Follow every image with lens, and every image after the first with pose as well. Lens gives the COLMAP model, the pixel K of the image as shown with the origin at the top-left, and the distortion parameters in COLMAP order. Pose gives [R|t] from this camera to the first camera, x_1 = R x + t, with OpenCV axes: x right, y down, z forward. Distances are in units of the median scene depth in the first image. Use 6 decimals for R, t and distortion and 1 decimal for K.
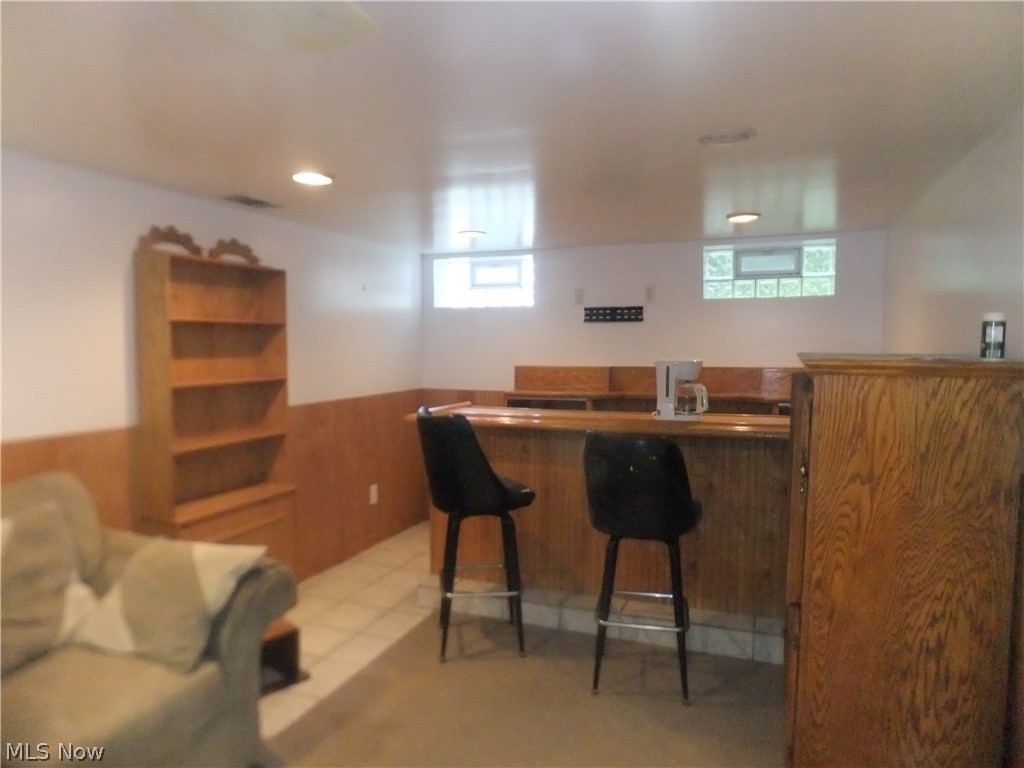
lens RADIAL K [[696.6, 0, 513.5], [0, 696.6, 385.9], [0, 0, 1]] dist [0.007776, -0.002044]
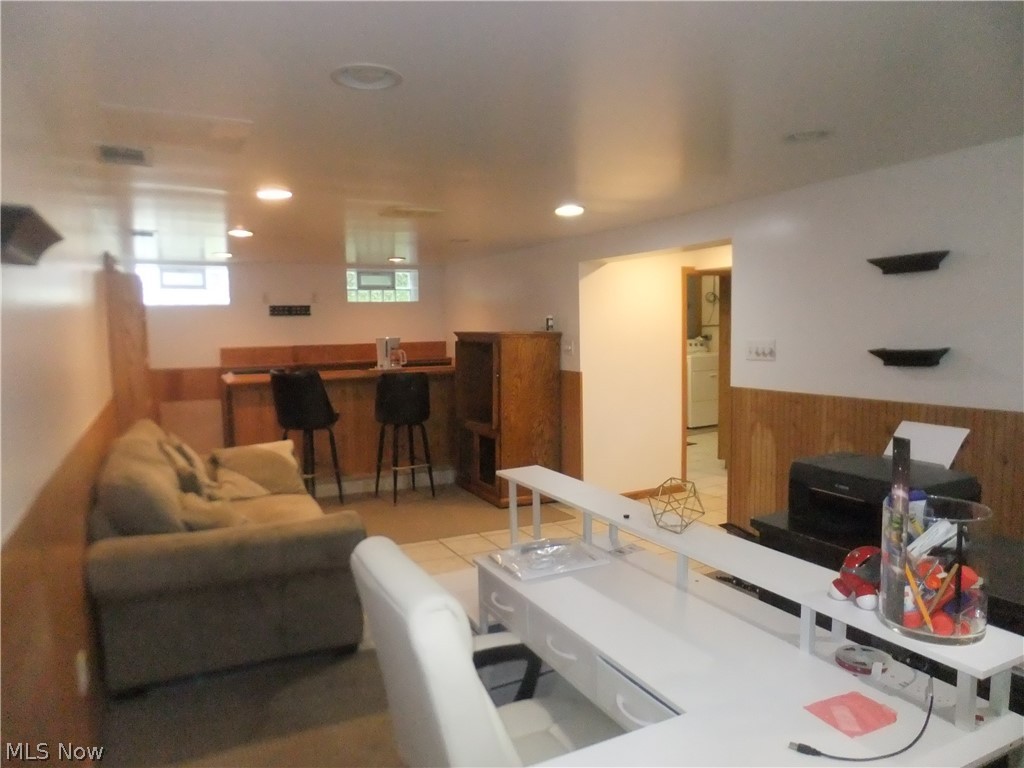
lens RADIAL K [[696.6, 0, 513.2], [0, 696.6, 384.8], [0, 0, 1]] dist [0.007776, -0.002044]
pose [[0.677494, -0.070879, 0.732106, -0.646221], [0.061003, 0.997332, 0.040104, 0.024287], [-0.732995, 0.017491, 0.680009, -0.357428]]
